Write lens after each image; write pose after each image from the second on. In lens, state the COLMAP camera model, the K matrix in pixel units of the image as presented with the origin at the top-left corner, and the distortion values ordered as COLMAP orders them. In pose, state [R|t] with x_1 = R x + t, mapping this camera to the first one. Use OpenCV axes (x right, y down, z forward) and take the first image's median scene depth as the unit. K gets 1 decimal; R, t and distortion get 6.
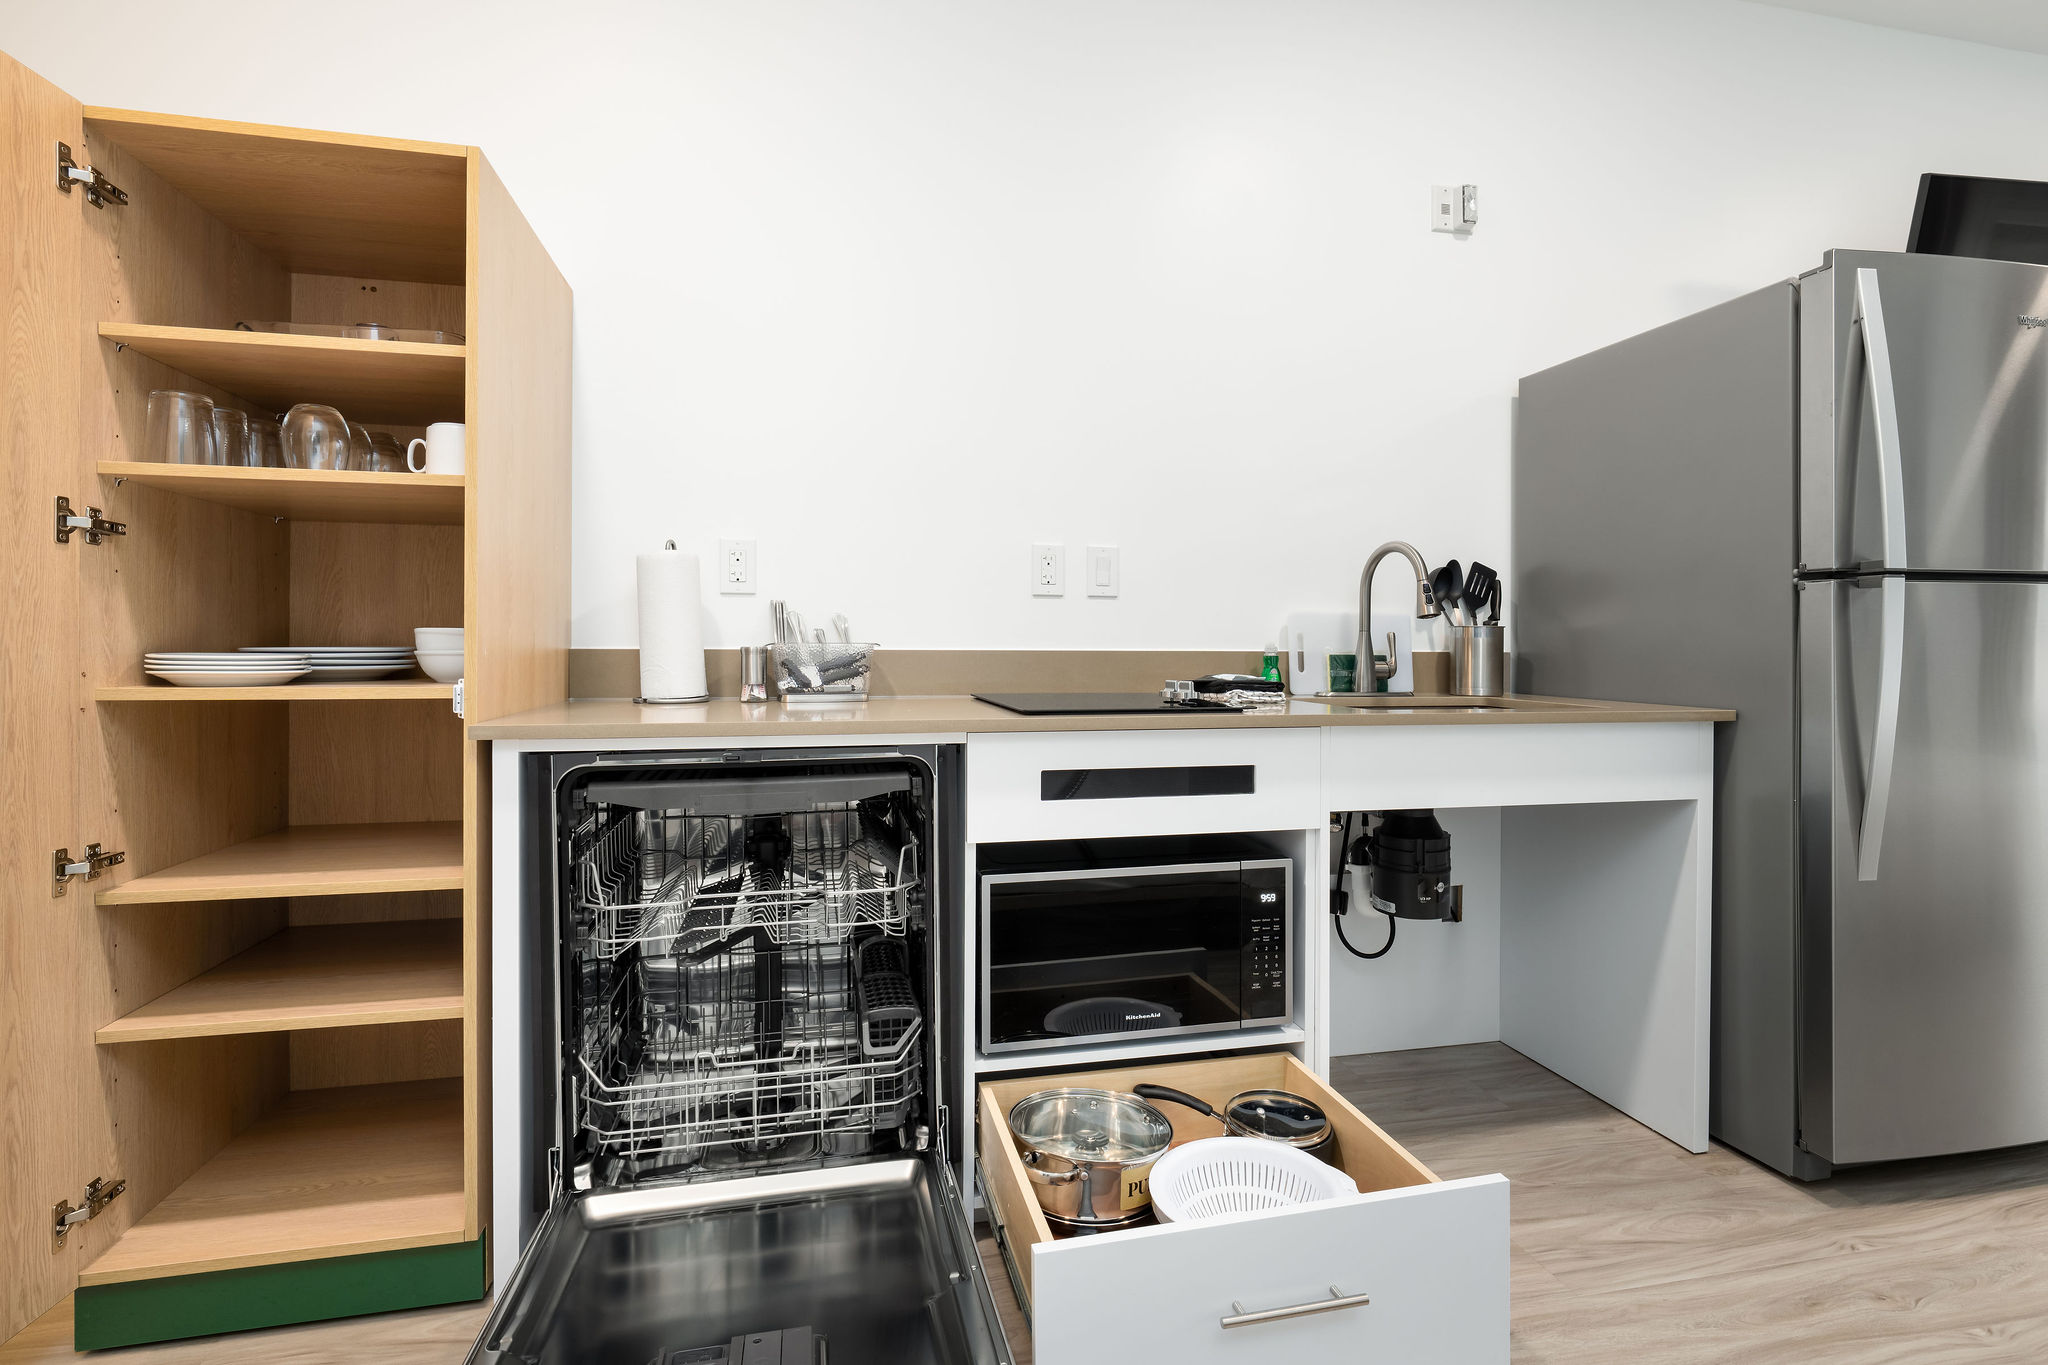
lens RADIAL K [[961.2, 0, 1024.3], [0, 961.2, 682.0], [0, 0, 1]] dist [0.003530, 0.000607]
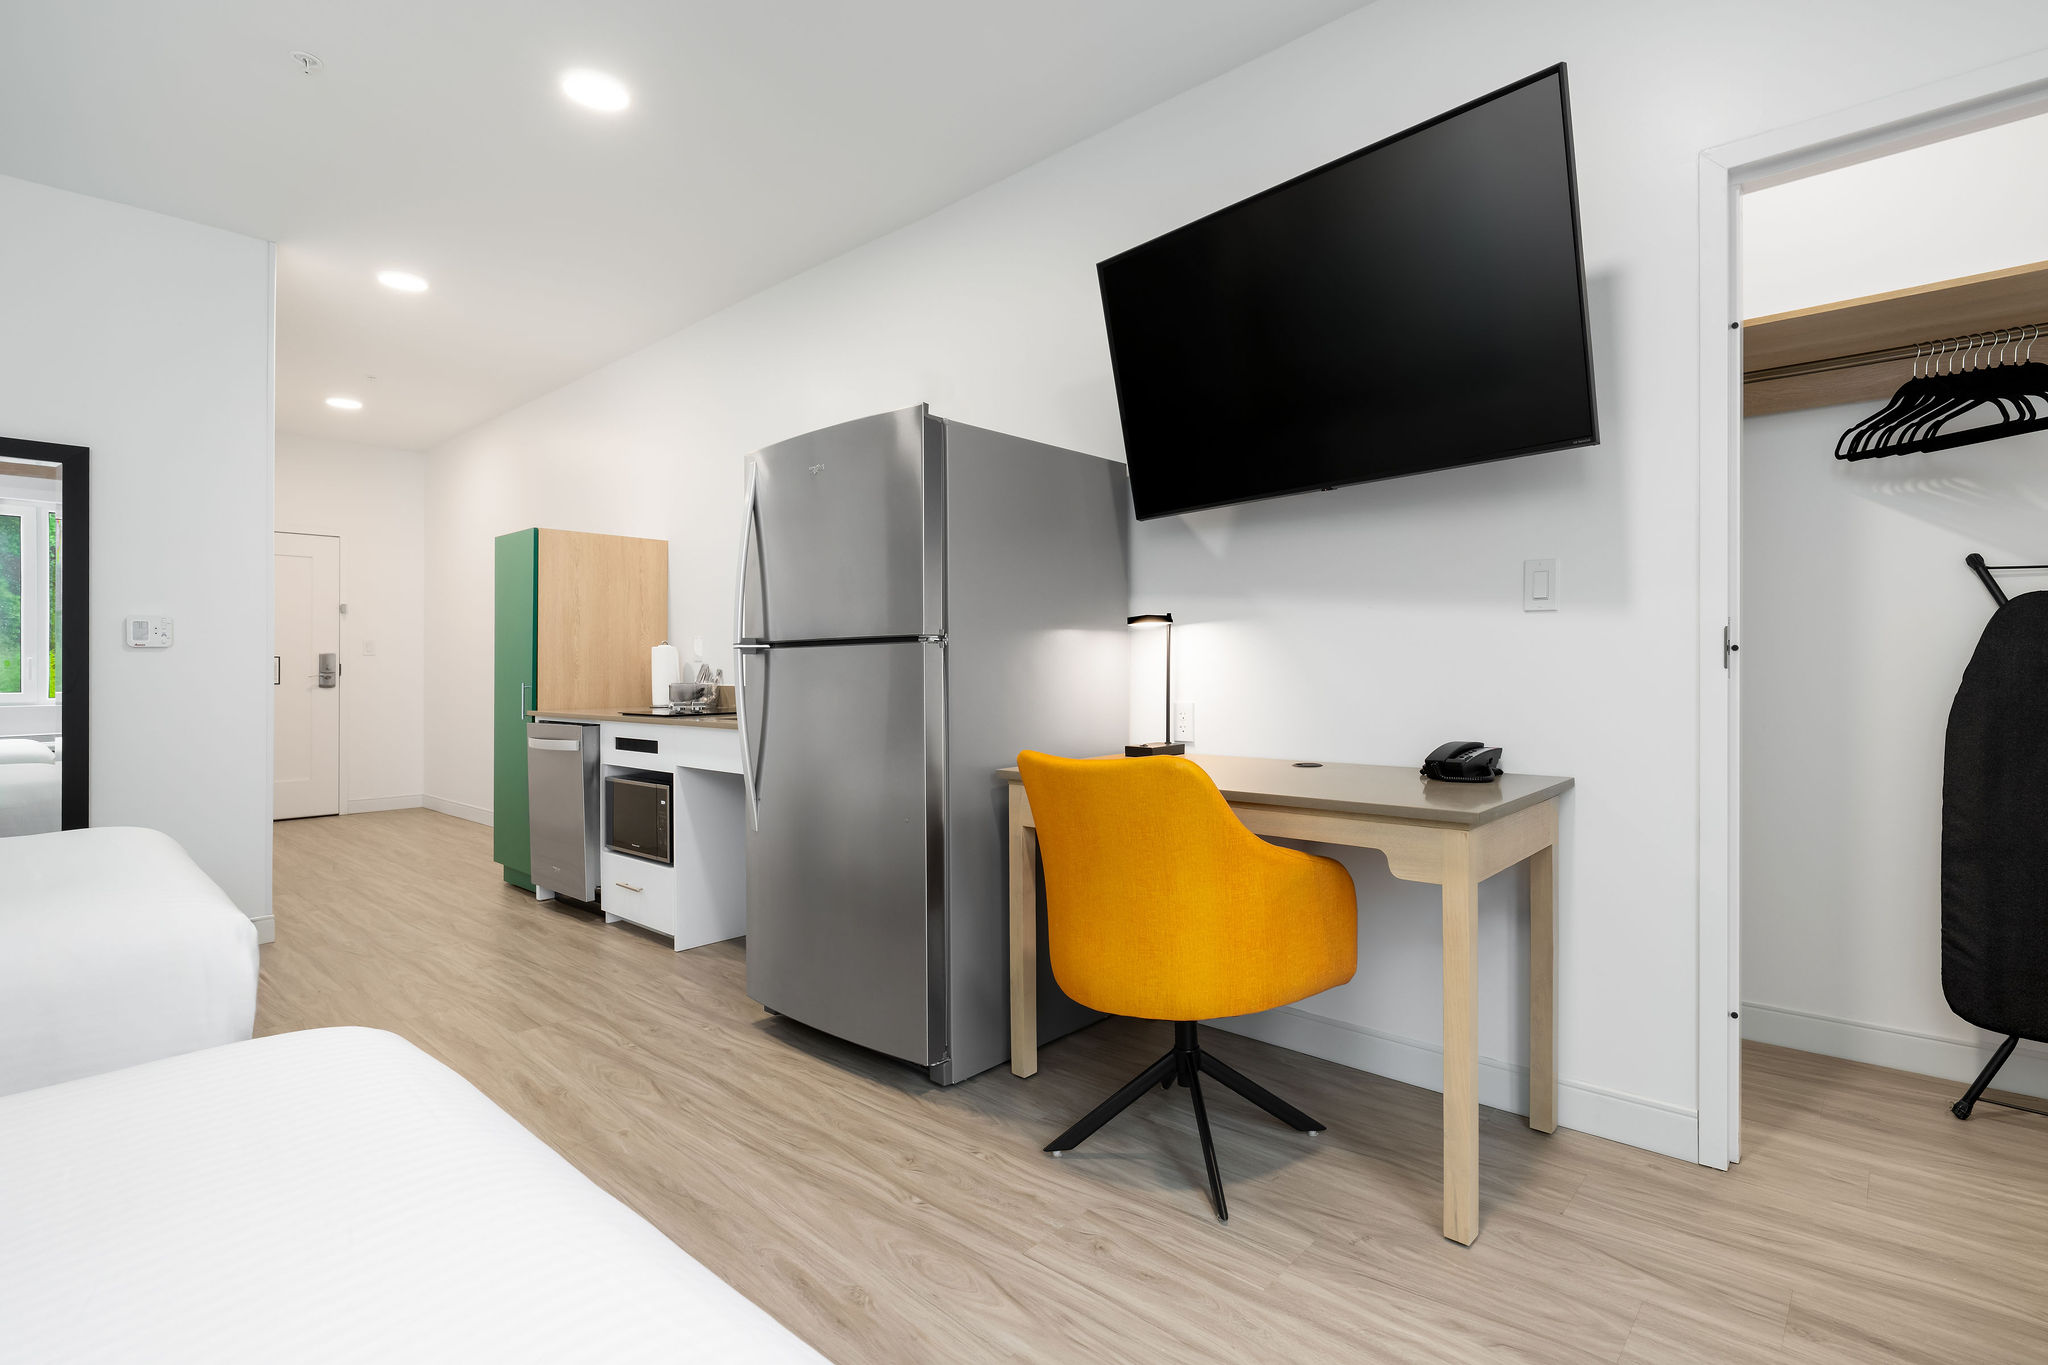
lens RADIAL K [[892.2, 0, 1026.7], [0, 892.2, 668.5], [0, 0, 1]] dist [-0.001843, -0.000081]
pose [[0.608550, -0.000111, -0.793515, 2.421883], [0.010768, 0.999909, 0.008118, -0.088003], [0.793442, -0.013485, 0.608496, 0.446635]]
